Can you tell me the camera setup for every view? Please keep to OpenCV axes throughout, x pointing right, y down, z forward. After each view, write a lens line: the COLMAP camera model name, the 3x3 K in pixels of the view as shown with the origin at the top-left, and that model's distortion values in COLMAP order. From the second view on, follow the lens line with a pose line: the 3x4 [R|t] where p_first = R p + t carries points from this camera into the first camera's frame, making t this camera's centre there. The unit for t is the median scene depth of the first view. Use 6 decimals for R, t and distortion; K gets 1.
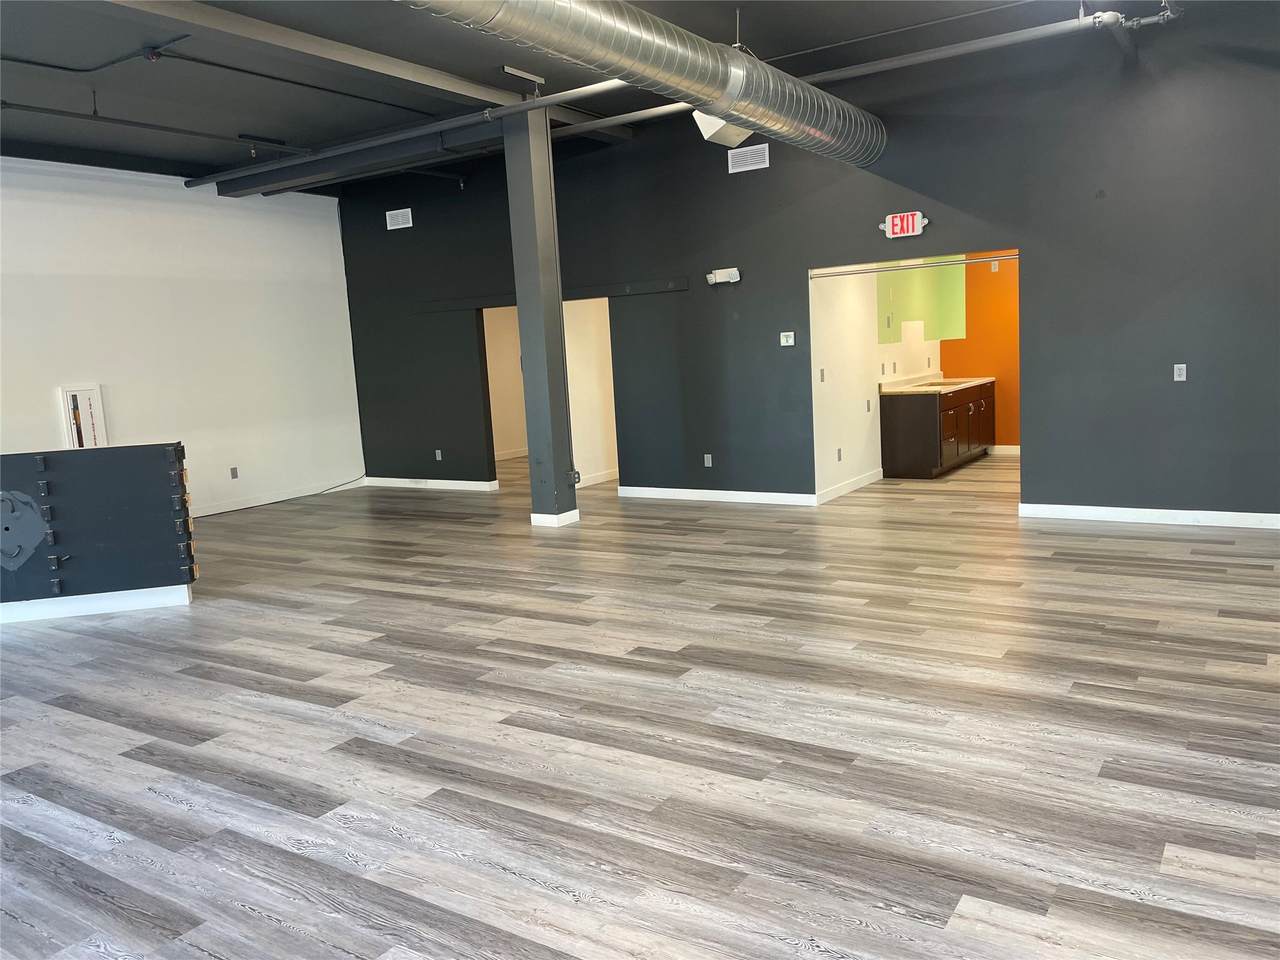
lens RADIAL K [[969.6, 0, 646.2], [0, 969.6, 468.8], [0, 0, 1]] dist [0.076637, -0.102015]
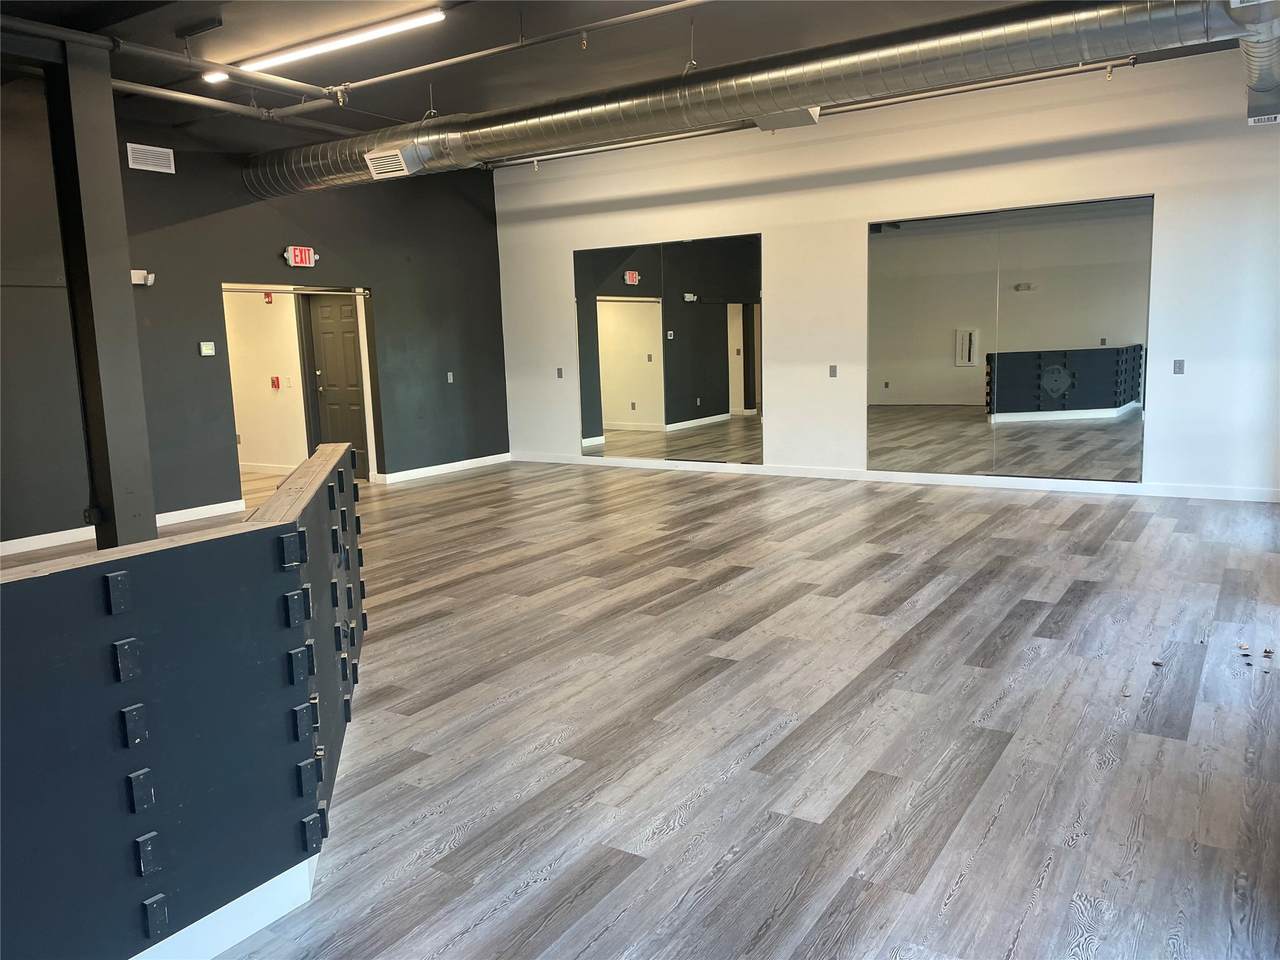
lens RADIAL K [[969.6, 0, 643.7], [0, 969.6, 484.9], [0, 0, 1]] dist [0.076637, -0.102015]
pose [[-0.007118, -0.097227, 0.995237, -1.526247], [0.155618, 0.983029, 0.097147, -0.040838], [-0.987792, 0.155568, 0.008133, 0.982081]]
